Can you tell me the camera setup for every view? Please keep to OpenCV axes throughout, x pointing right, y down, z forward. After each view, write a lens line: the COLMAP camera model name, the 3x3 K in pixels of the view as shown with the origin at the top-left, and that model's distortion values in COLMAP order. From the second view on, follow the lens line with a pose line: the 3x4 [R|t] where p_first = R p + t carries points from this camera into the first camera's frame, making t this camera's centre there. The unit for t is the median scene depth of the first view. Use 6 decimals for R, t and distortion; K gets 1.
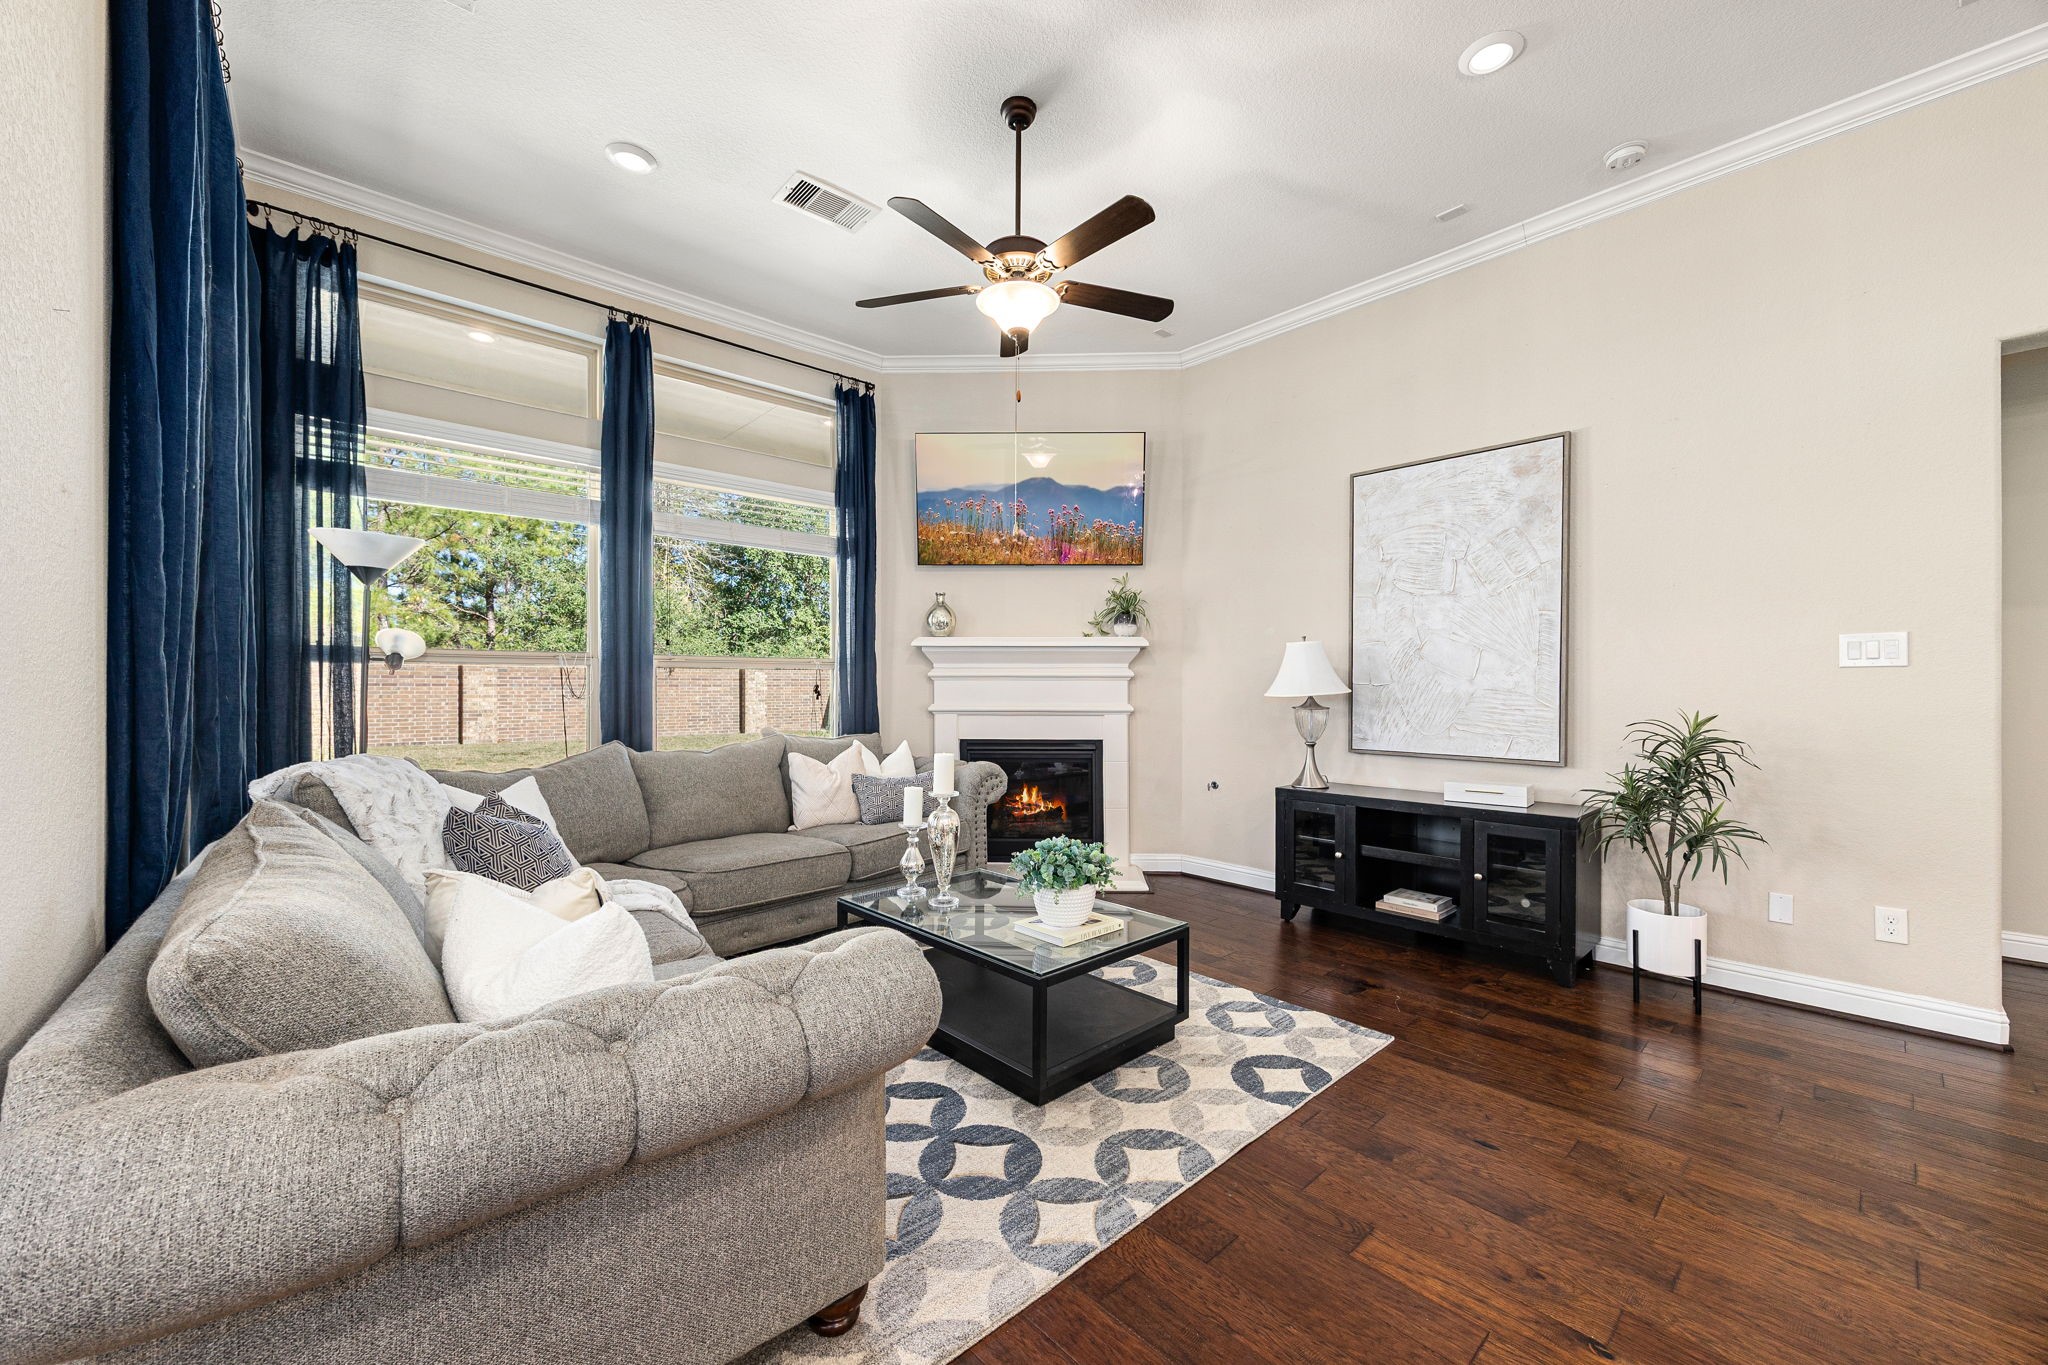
lens RADIAL K [[783.4, 0, 1027.8], [0, 783.4, 686.5], [0, 0, 1]] dist [-0.001973, -0.000065]
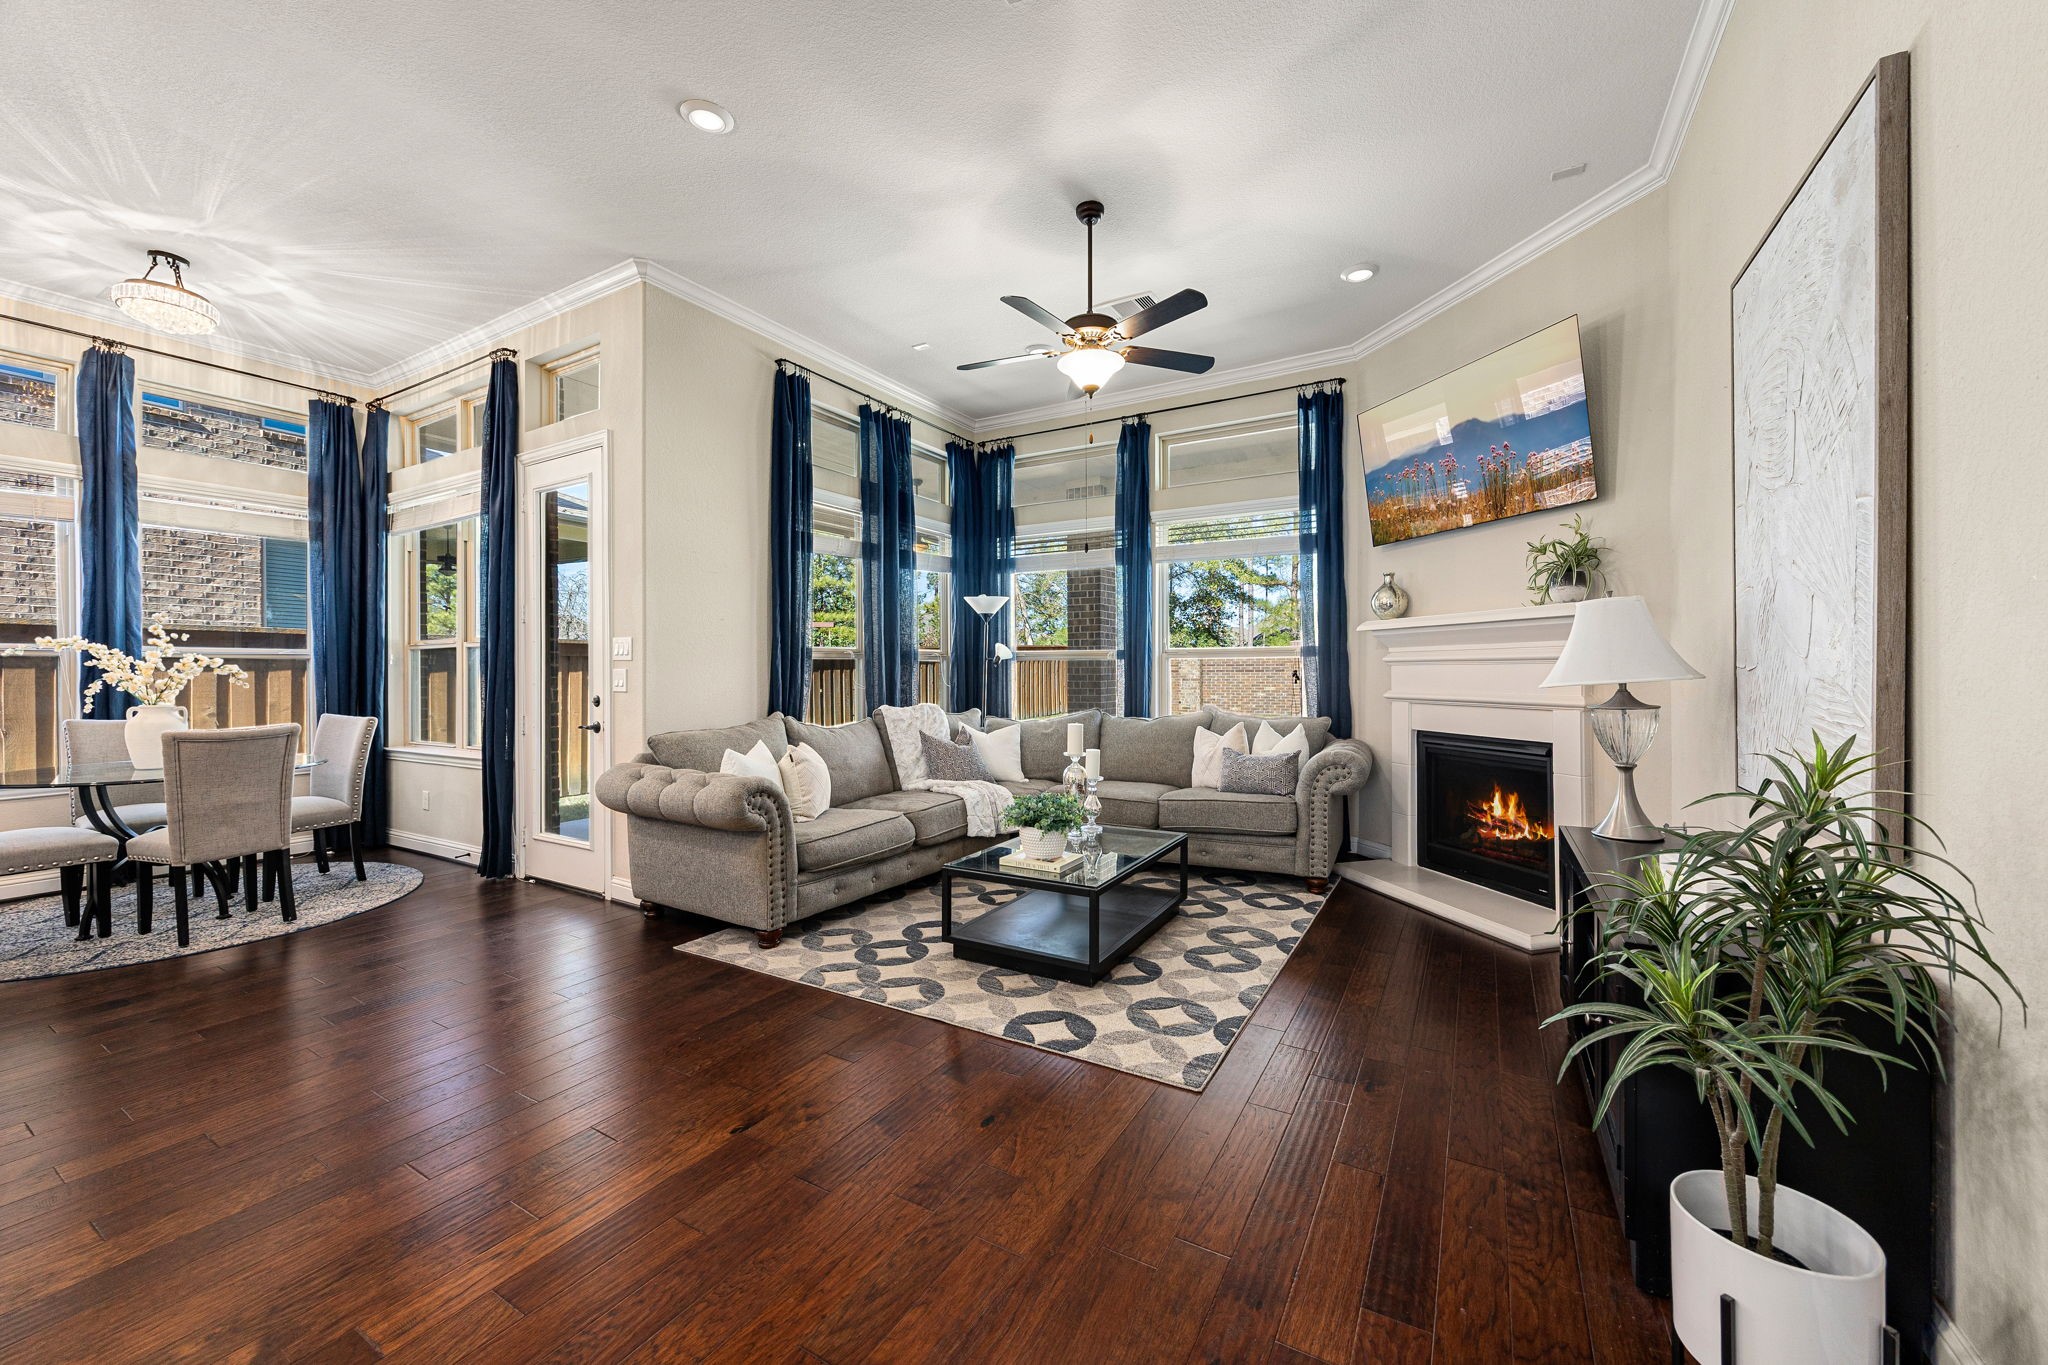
lens RADIAL K [[781.8, 0, 1040.0], [0, 781.8, 671.0], [0, 0, 1]] dist [-0.010195, 0.000042]
pose [[0.305599, -0.002872, -0.952156, 0.961829], [0.002934, 0.999994, -0.002075, -0.001382], [0.952156, -0.002160, 0.305606, 0.458955]]
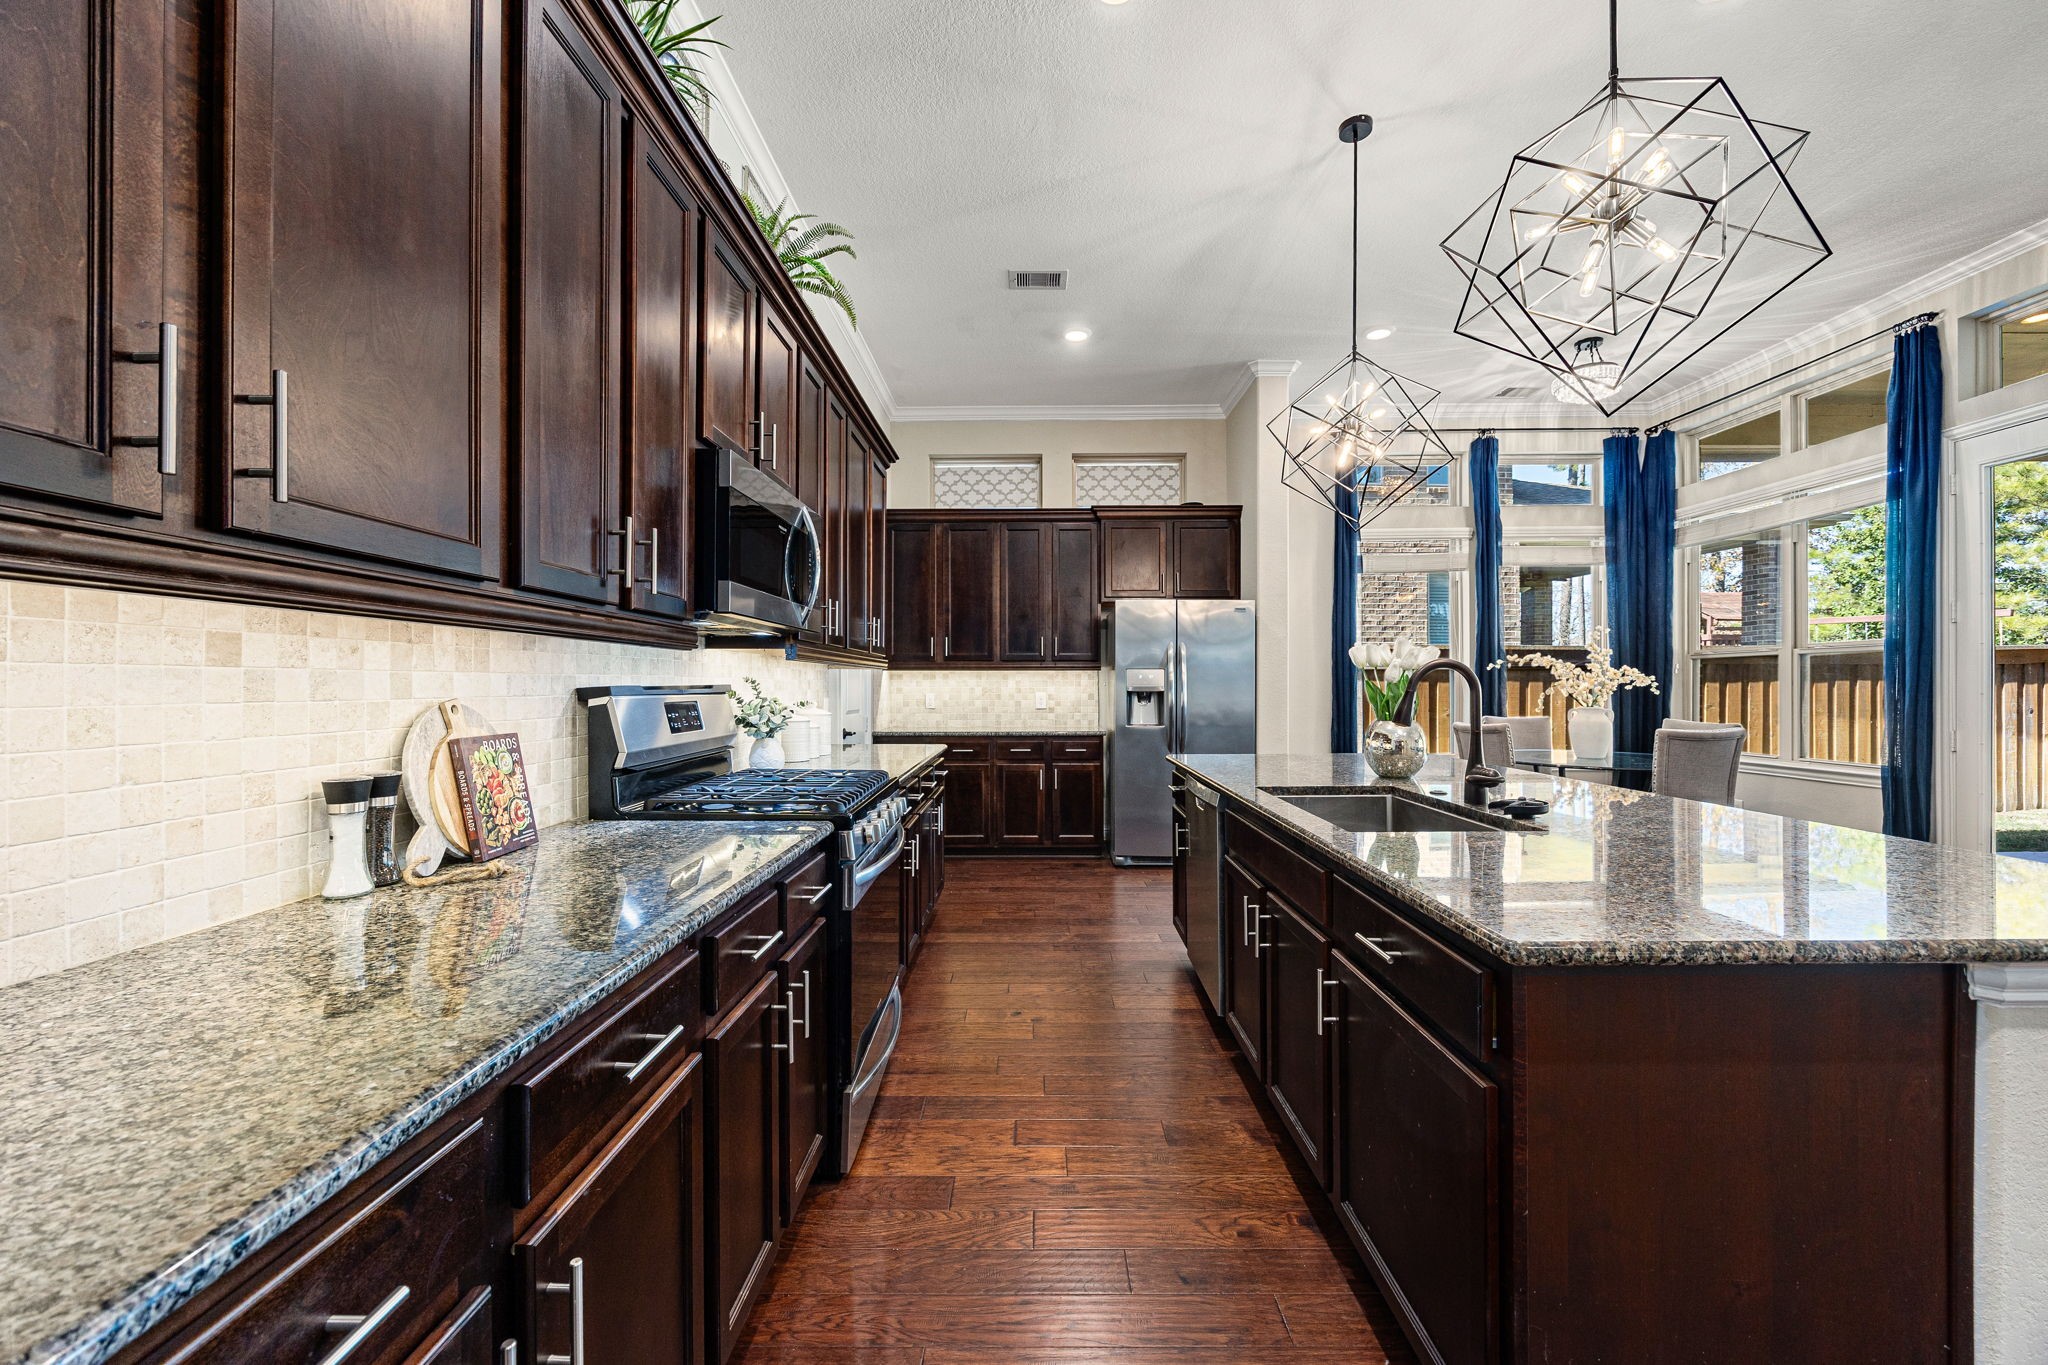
lens RADIAL K [[783.4, 0, 1027.8], [0, 783.4, 686.5], [0, 0, 1]] dist [-0.001973, -0.000065]
pose [[-0.685239, 0.003122, -0.728311, 1.213476], [0.002143, 0.999995, 0.002271, -0.000973], [0.728315, -0.000005, -0.685243, -0.195831]]
